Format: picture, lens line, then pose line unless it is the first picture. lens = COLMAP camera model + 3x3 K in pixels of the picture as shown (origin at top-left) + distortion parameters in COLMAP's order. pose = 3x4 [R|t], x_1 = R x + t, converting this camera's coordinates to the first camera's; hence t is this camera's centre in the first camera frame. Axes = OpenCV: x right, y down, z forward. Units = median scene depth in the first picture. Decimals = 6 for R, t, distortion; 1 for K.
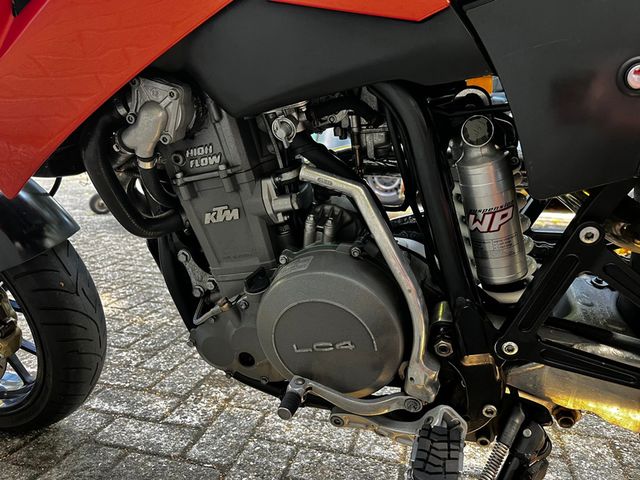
lens RADIAL K [[489.0, 0, 325.1], [0, 489.0, 236.7], [0, 0, 1]] dist [0.058310, -0.085667]
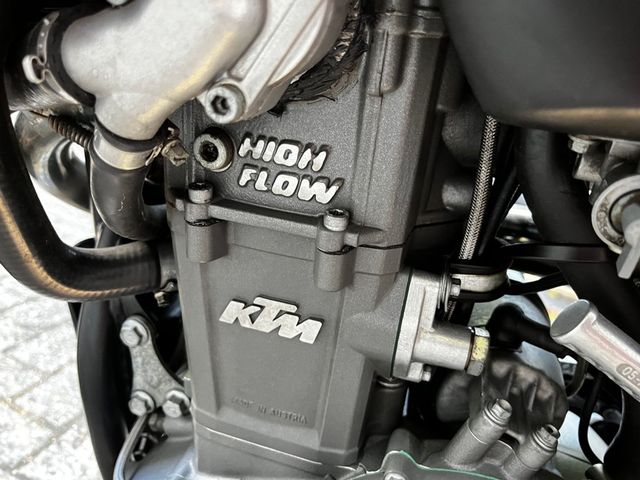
lens RADIAL K [[489.0, 0, 313.2], [0, 489.0, 240.4], [0, 0, 1]] dist [0.058310, -0.085667]
pose [[0.945261, 0.295819, 0.137739, -0.256559], [-0.305901, 0.950268, 0.058435, -0.138401], [-0.113603, -0.097371, 0.988743, 0.631300]]
